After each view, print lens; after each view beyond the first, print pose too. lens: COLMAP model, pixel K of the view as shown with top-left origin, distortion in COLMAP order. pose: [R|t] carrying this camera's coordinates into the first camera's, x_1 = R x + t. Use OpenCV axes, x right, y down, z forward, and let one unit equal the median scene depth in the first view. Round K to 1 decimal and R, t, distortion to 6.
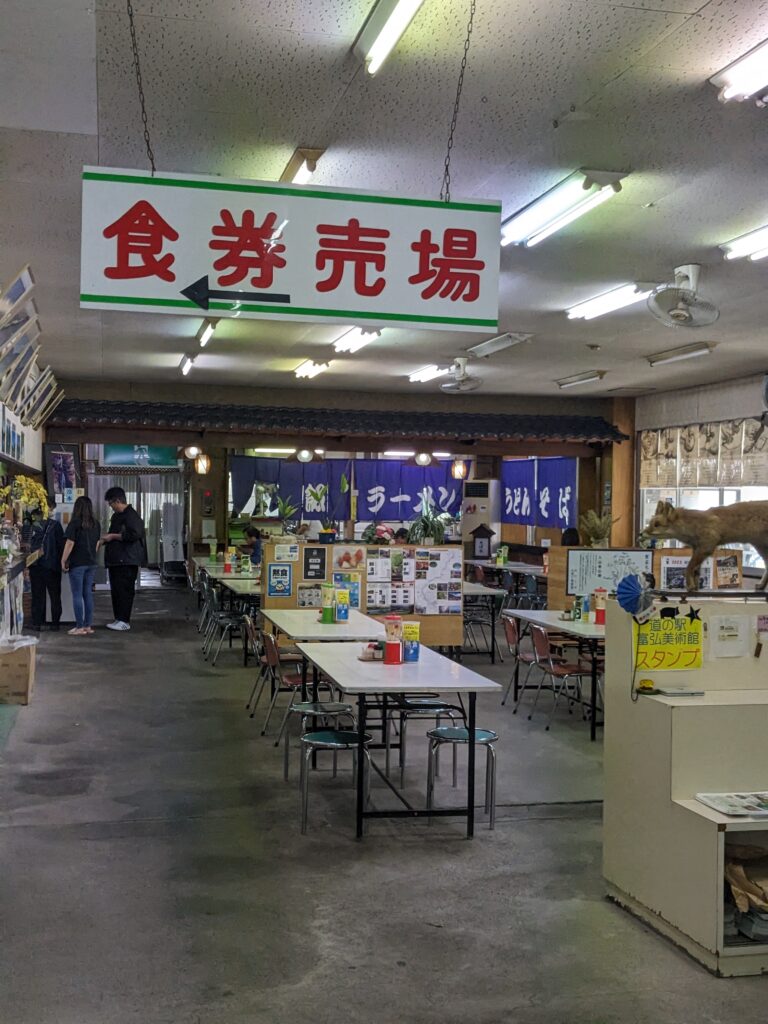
lens RADIAL K [[1210.1, 0, 384.0], [0, 1210.1, 512.0], [0, 0, 1]] dist [0.097009, -0.377403]
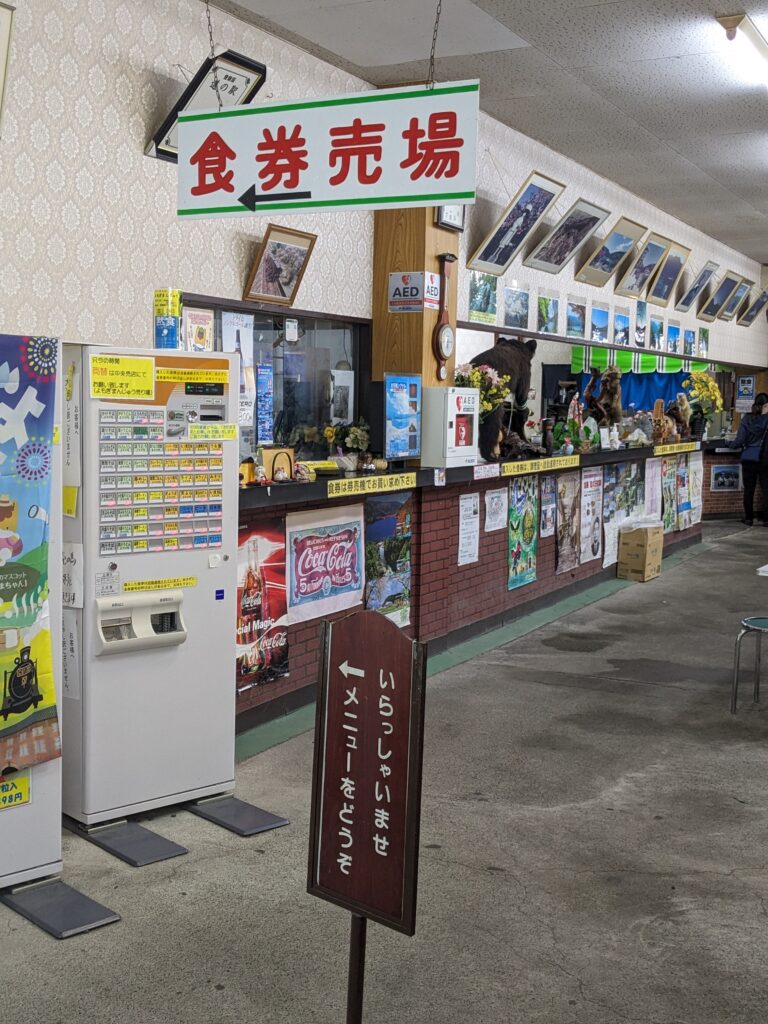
lens RADIAL K [[1210.1, 0, 384.0], [0, 1210.1, 512.0], [0, 0, 1]] dist [0.097009, -0.377403]
pose [[0.754027, 0.056134, -0.654440, 0.788253], [-0.007516, 0.997014, 0.076858, 0.047337], [0.656800, -0.053034, 0.752198, 0.111852]]
